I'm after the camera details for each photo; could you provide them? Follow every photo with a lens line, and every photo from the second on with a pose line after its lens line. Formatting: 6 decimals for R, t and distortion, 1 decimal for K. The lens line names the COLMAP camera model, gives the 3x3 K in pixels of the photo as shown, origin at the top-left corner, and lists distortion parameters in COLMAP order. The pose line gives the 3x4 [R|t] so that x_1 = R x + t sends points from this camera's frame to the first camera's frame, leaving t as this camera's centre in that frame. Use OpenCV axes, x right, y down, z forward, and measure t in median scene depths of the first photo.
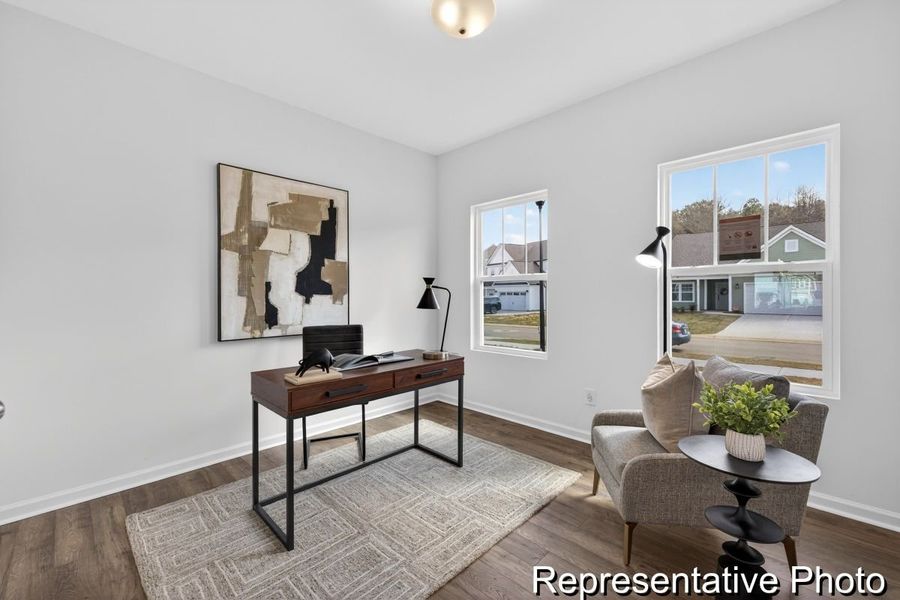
lens RADIAL K [[377.8, 0, 449.5], [0, 377.8, 295.3], [0, 0, 1]] dist [0.010627, -0.001924]
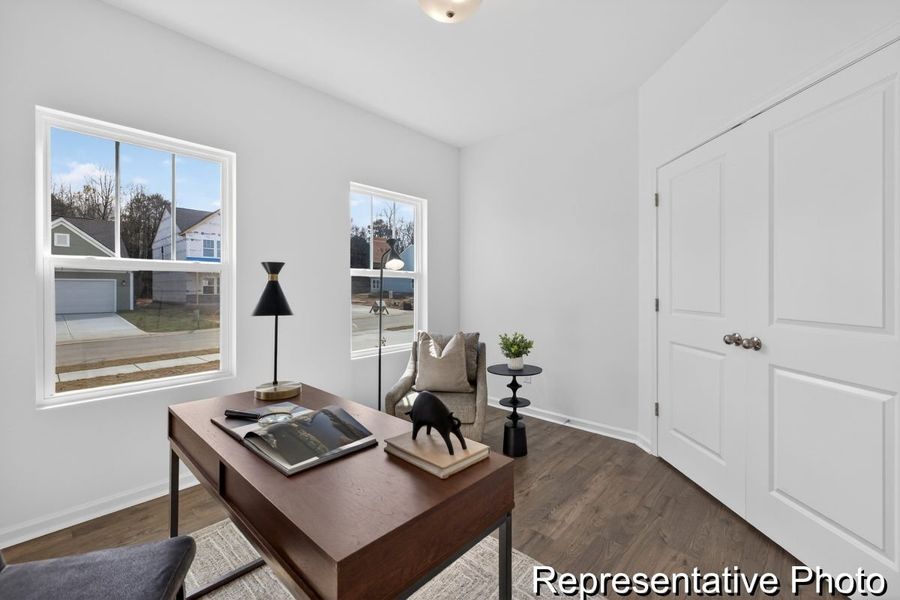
lens RADIAL K [[377.8, 0, 449.4], [0, 377.8, 293.4], [0, 0, 1]] dist [0.010627, -0.001924]
pose [[-0.050018, -0.007075, 0.998723, -0.649221], [0.005746, 0.999956, 0.007372, -0.001044], [-0.998732, 0.006108, -0.049975, 0.747536]]
